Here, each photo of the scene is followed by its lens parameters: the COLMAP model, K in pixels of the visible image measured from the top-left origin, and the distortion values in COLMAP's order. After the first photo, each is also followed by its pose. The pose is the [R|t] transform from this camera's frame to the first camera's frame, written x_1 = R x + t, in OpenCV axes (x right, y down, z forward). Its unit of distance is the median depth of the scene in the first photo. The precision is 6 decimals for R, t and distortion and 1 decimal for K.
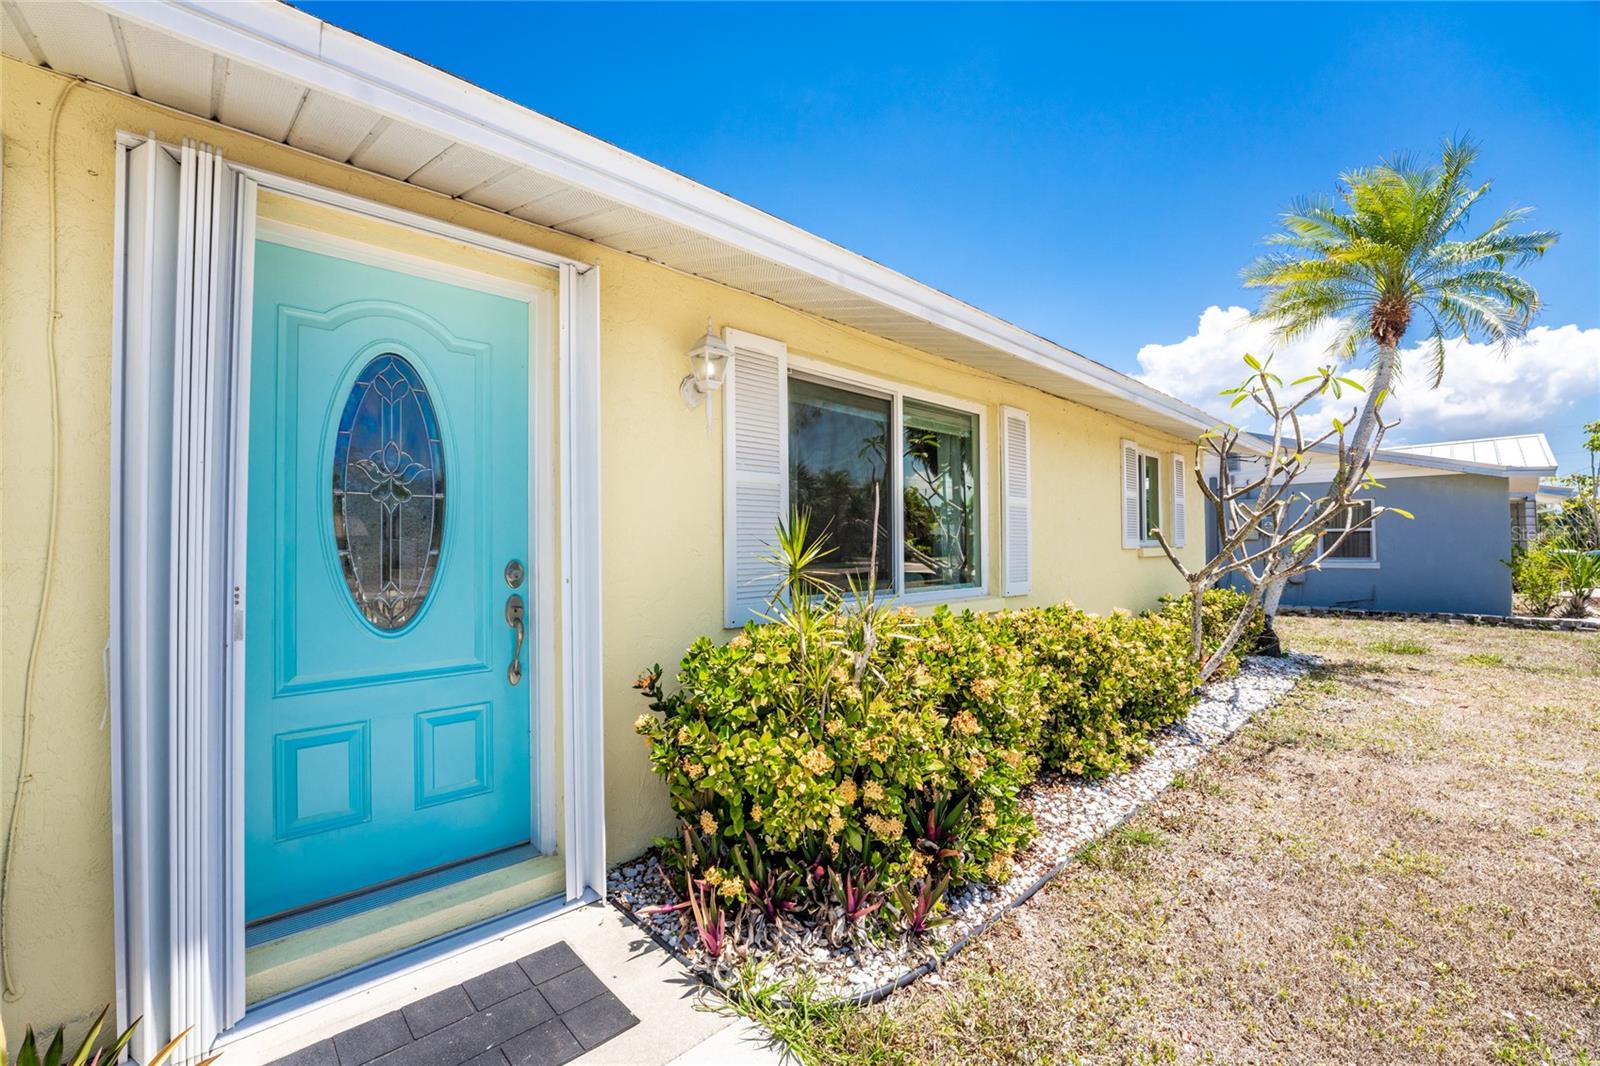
lens RADIAL K [[648.4, 0, 791.1], [0, 648.4, 529.2], [0, 0, 1]] dist [-0.026465, 0.001854]
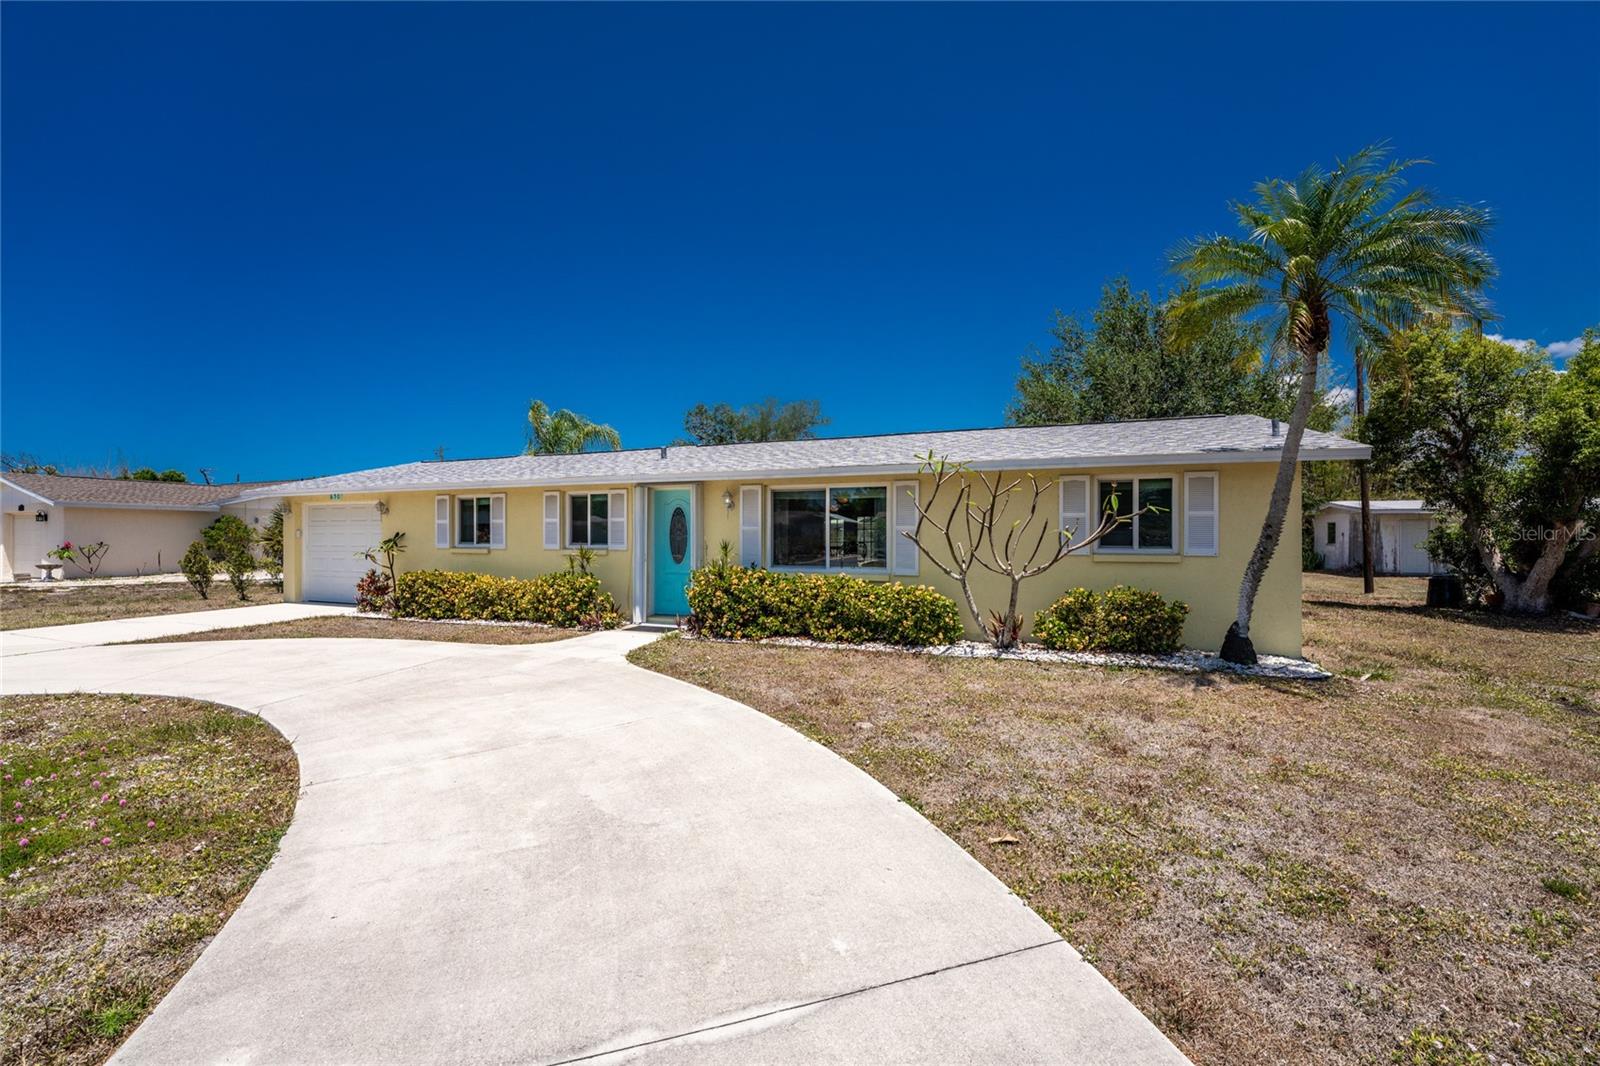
lens RADIAL K [[648.4, 0, 787.7], [0, 648.4, 540.4], [0, 0, 1]] dist [-0.026465, 0.001854]
pose [[0.424876, 0.003436, -0.905245, 2.749898], [0.013618, 0.999855, 0.010187, -0.041980], [0.905149, -0.016656, 0.424767, -0.207971]]
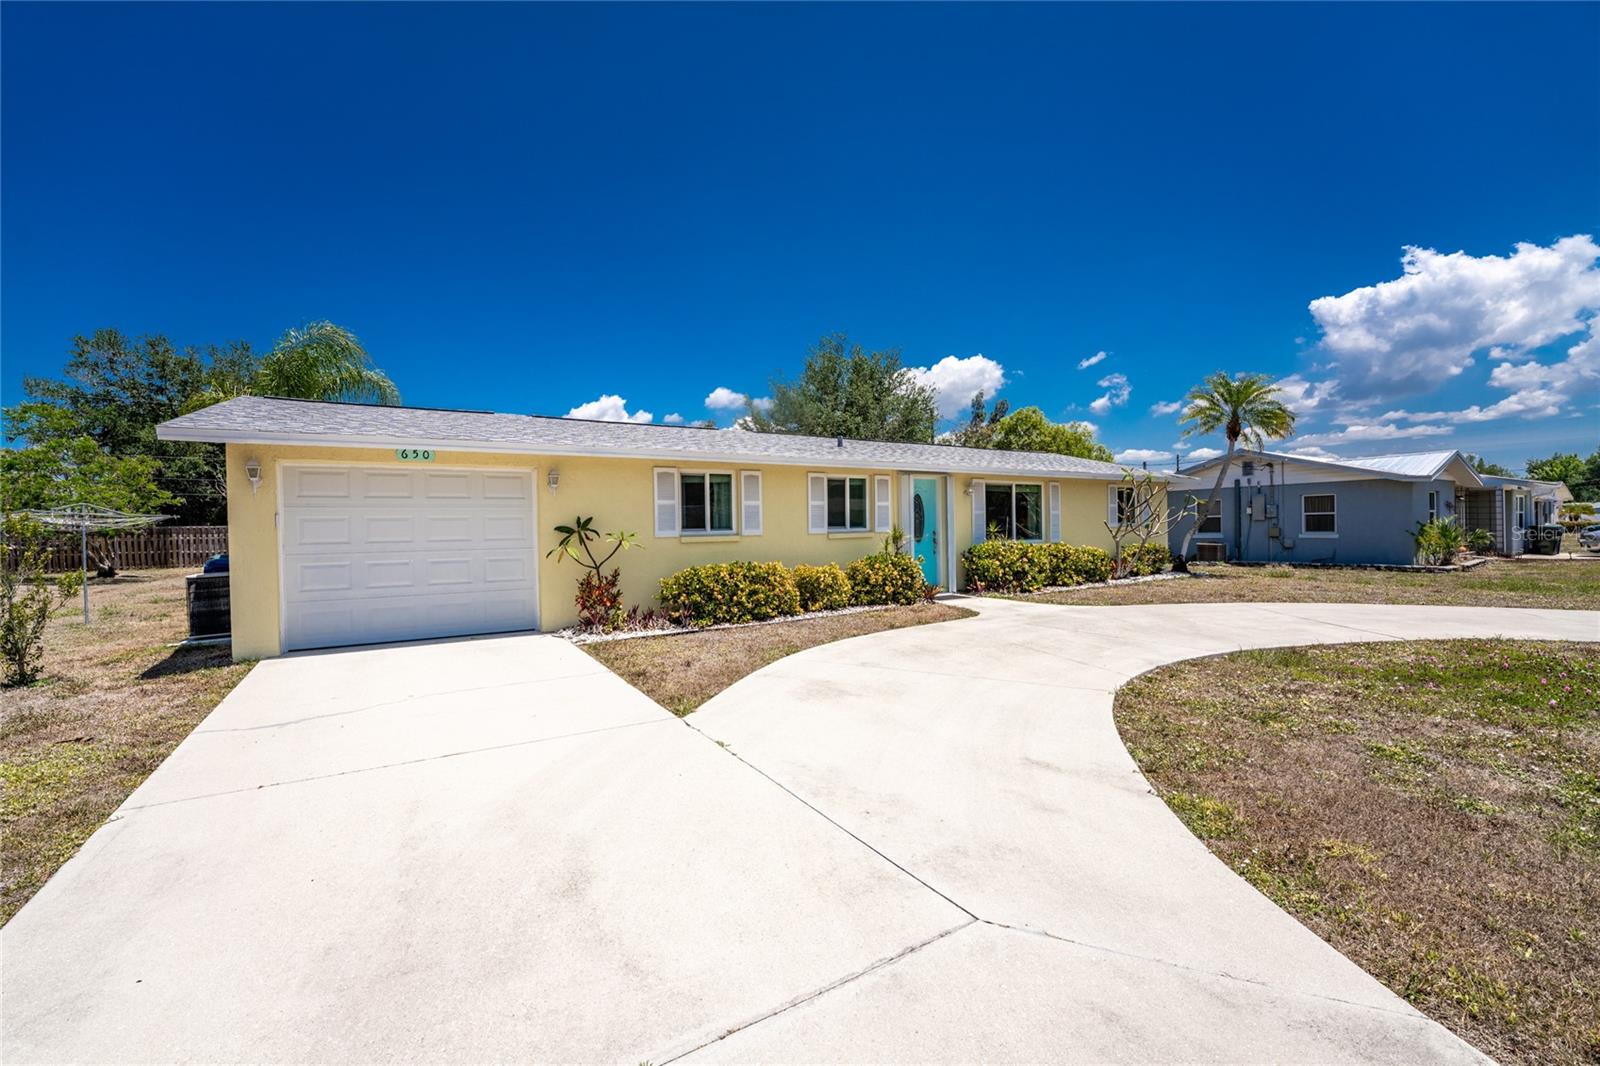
lens RADIAL K [[648.4, 0, 792.5], [0, 648.4, 531.9], [0, 0, 1]] dist [-0.026465, 0.001854]
pose [[0.981866, -0.010184, -0.189303, -0.415018], [0.016110, 0.999426, 0.029796, -0.084430], [0.188891, -0.032305, 0.981467, -3.162883]]
